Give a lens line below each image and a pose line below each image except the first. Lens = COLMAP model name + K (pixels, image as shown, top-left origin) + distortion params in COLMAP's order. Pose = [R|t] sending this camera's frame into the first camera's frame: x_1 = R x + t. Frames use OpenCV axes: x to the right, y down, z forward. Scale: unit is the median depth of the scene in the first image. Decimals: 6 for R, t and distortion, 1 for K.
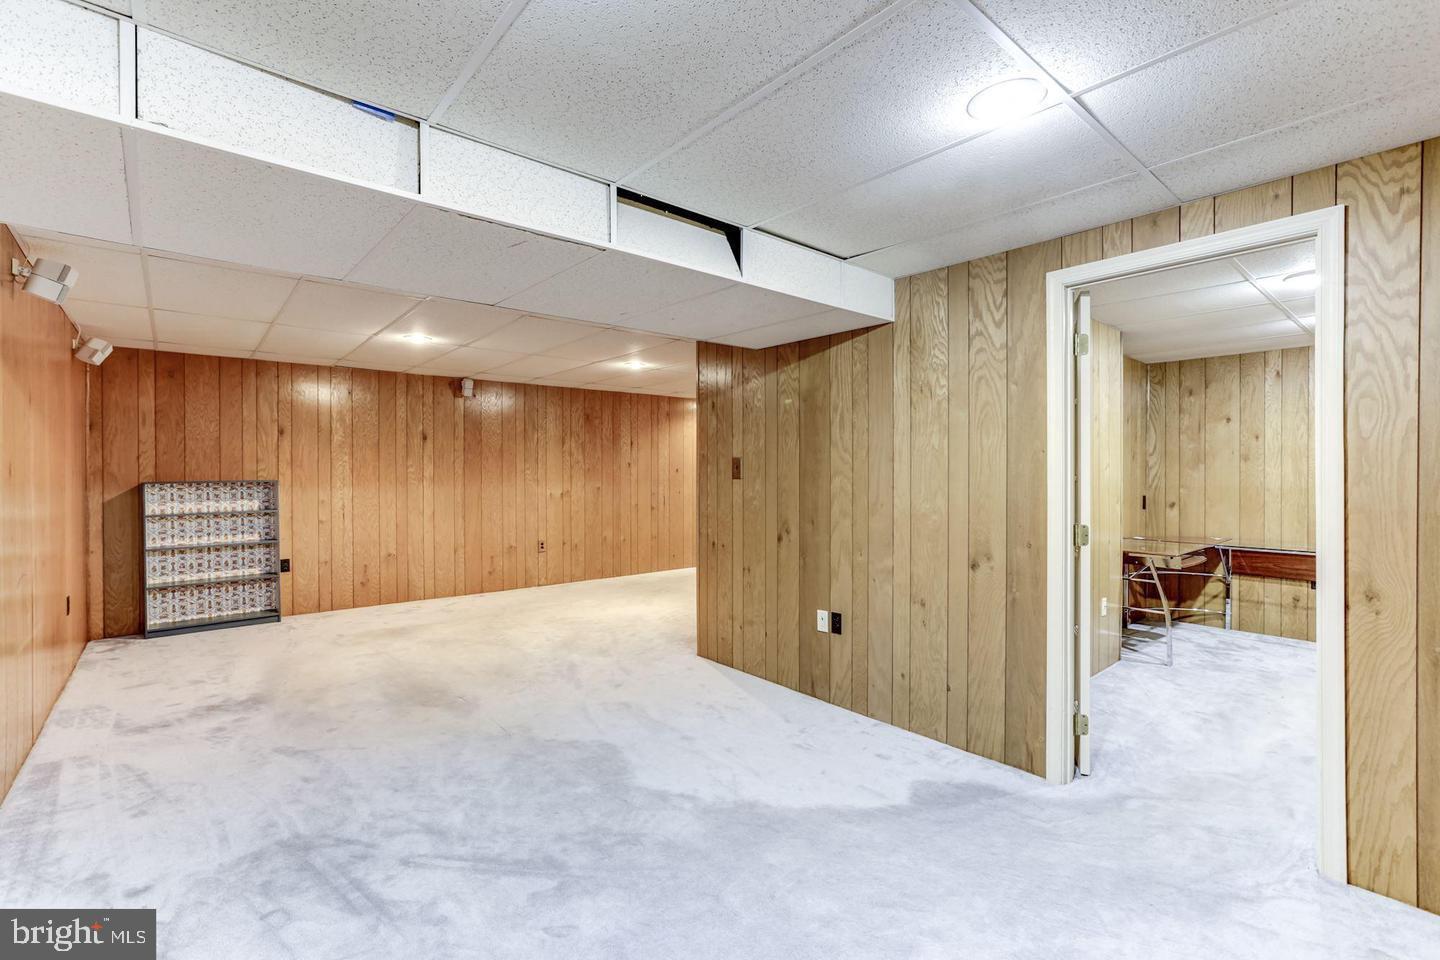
lens RADIAL K [[648.2, 0, 705.2], [0, 648.2, 476.9], [0, 0, 1]] dist [-0.030386, 0.013994]
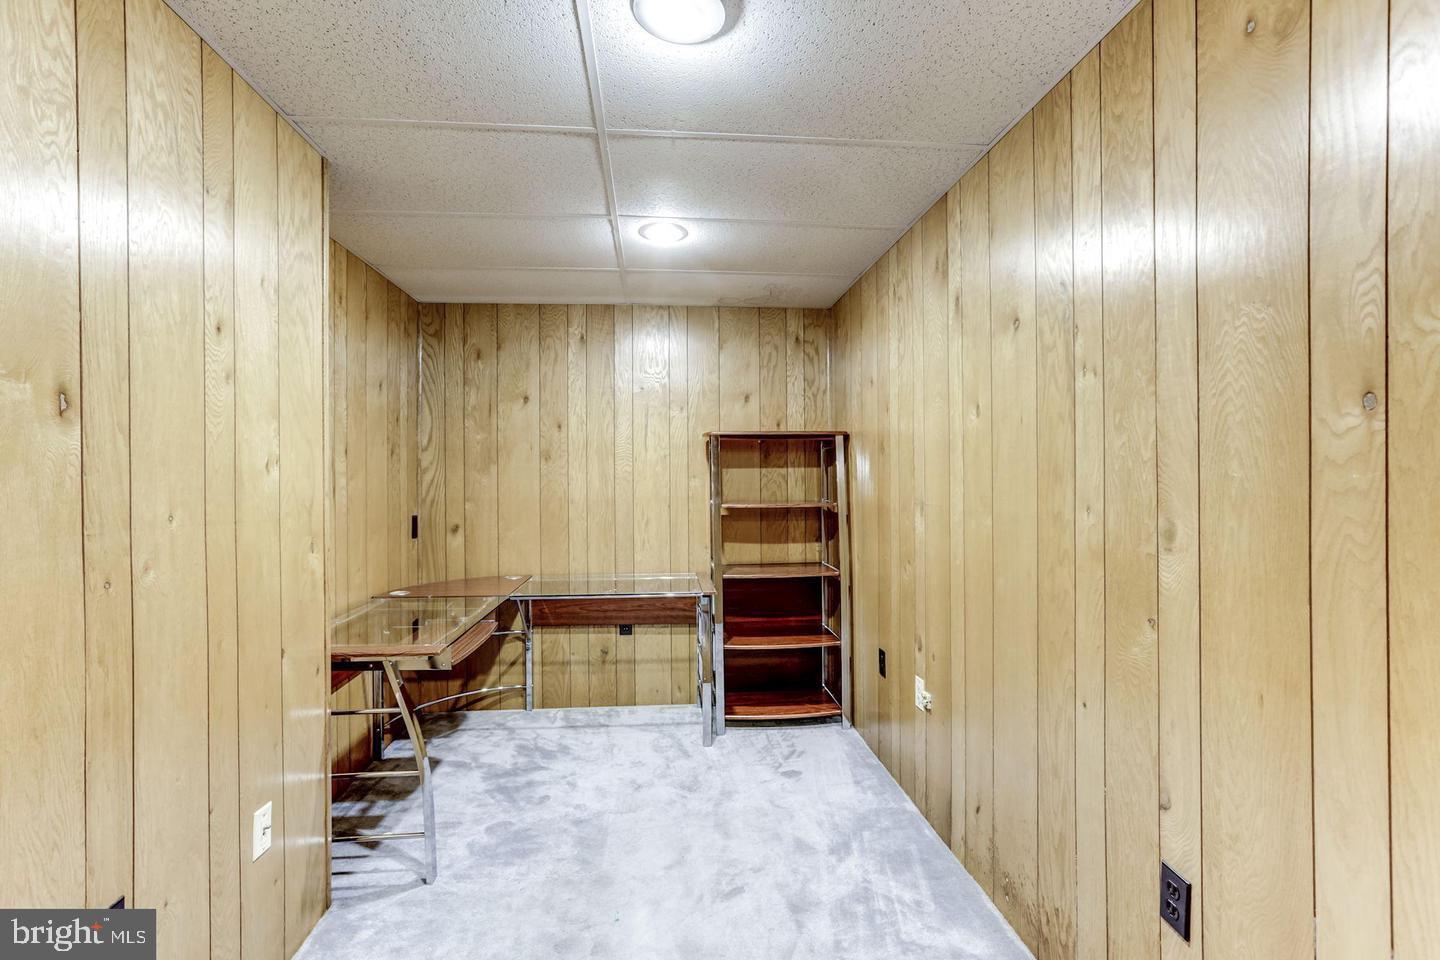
lens RADIAL K [[648.2, 0, 712.6], [0, 648.2, 478.3], [0, 0, 1]] dist [-0.030386, 0.013994]
pose [[0.572244, -0.003627, 0.820076, 0.360673], [0.009952, 0.999947, -0.002523, -0.002102], [-0.820023, 0.009605, 0.572250, 0.435400]]
